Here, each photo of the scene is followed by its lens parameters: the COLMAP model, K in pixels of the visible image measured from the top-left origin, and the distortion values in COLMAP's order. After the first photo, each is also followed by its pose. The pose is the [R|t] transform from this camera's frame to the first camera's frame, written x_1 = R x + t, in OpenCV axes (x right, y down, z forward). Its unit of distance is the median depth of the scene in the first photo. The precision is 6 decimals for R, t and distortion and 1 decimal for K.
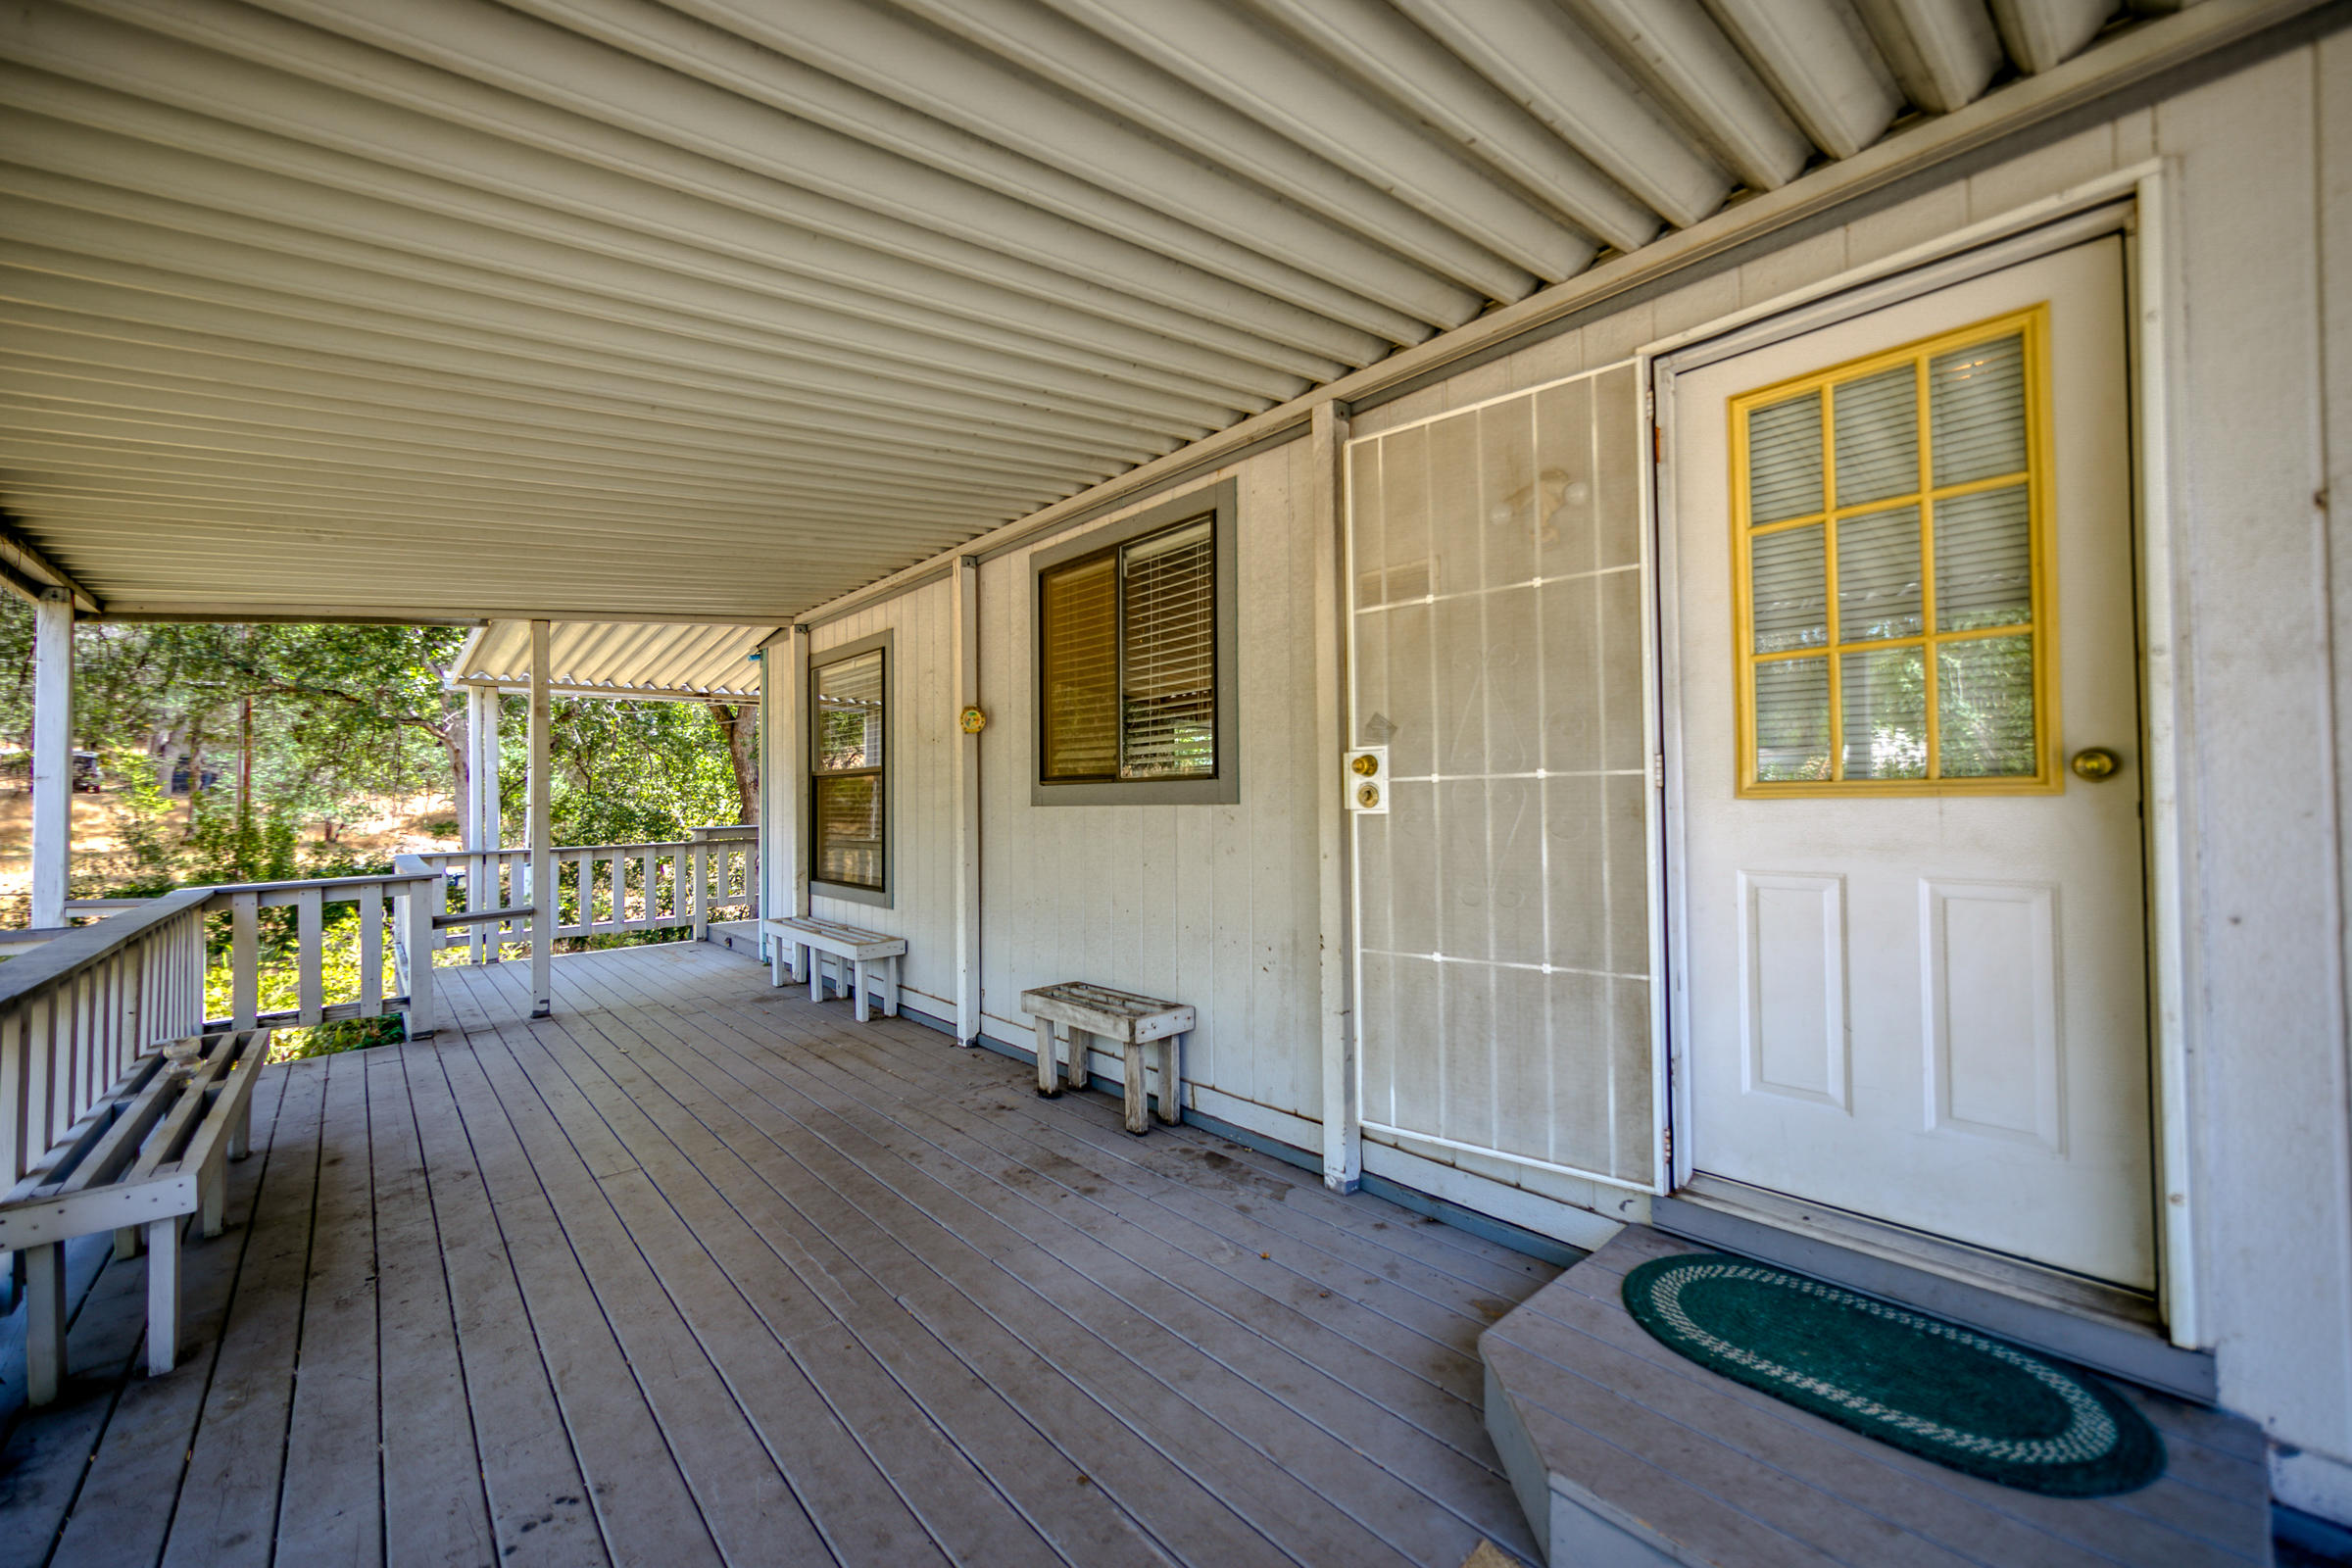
lens RADIAL K [[926.4, 0, 1167.2], [0, 926.4, 784.1], [0, 0, 1]] dist [-0.001589, 0.004212]
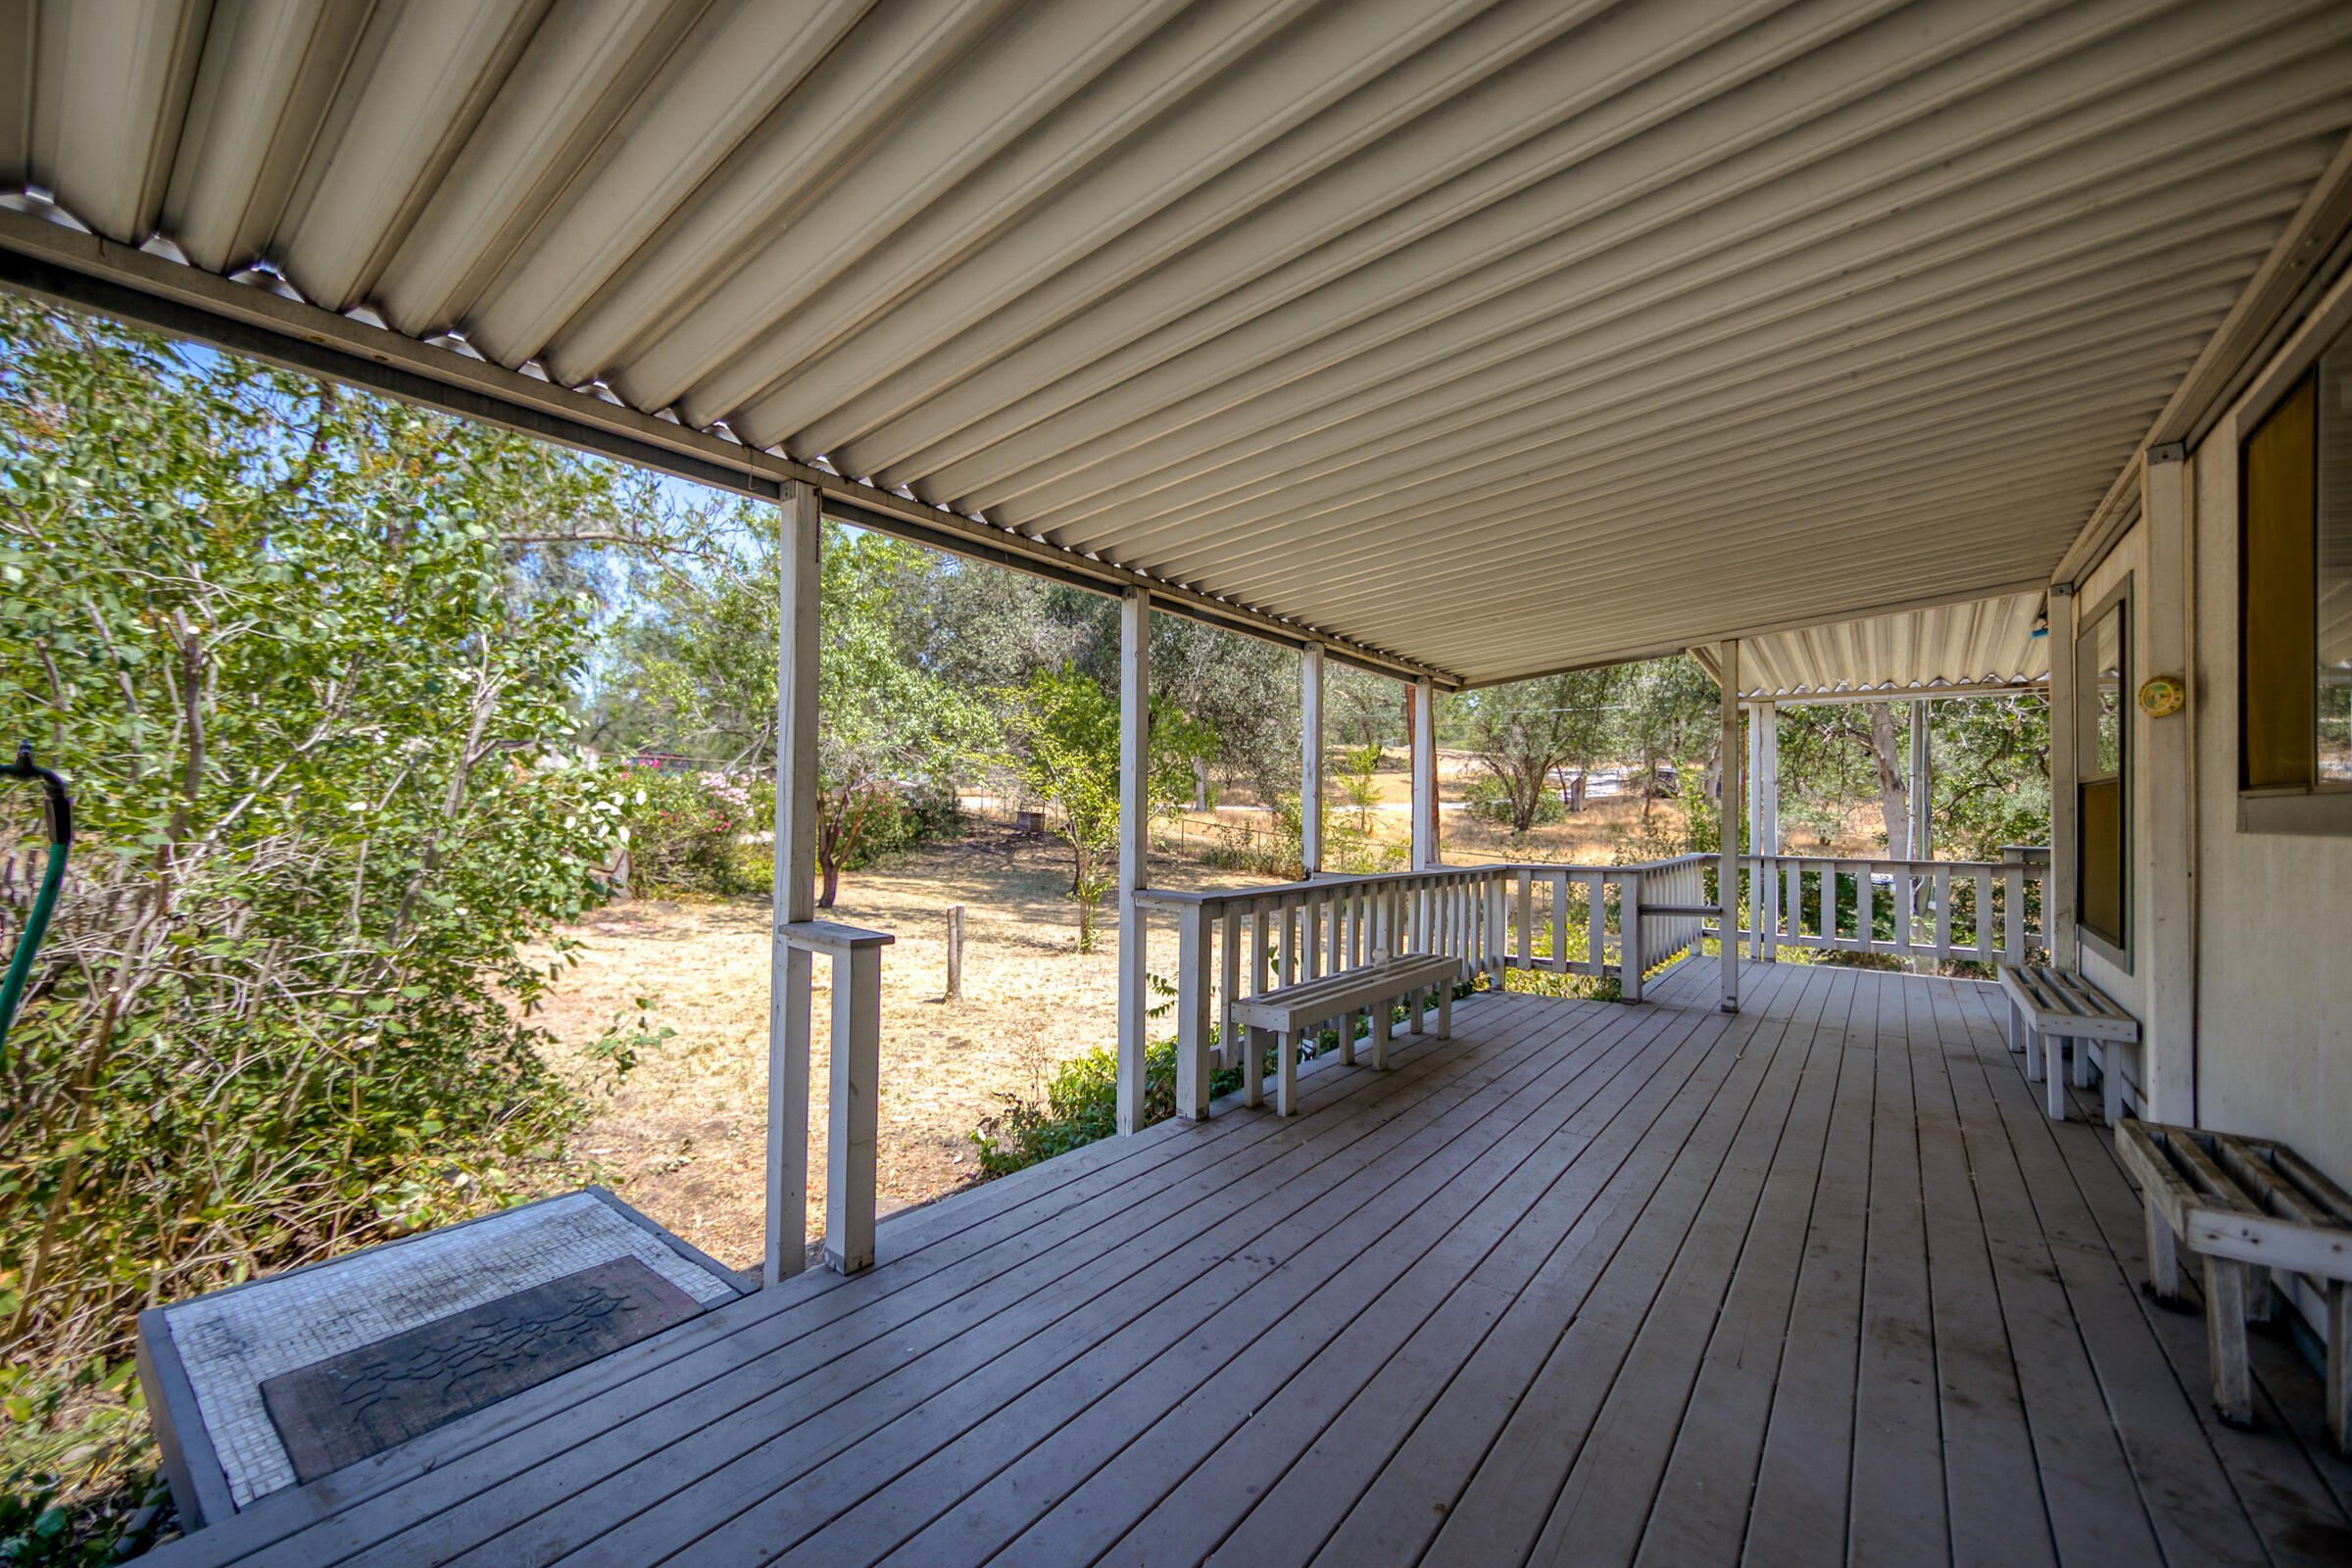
lens RADIAL K [[926.4, 0, 1167.2], [0, 926.4, 784.1], [0, 0, 1]] dist [-0.001589, 0.004212]
pose [[0.199686, -0.006280, -0.979840, 0.308654], [-0.003413, 0.999969, -0.007105, -0.000657], [0.979854, 0.004763, 0.199658, 0.198773]]
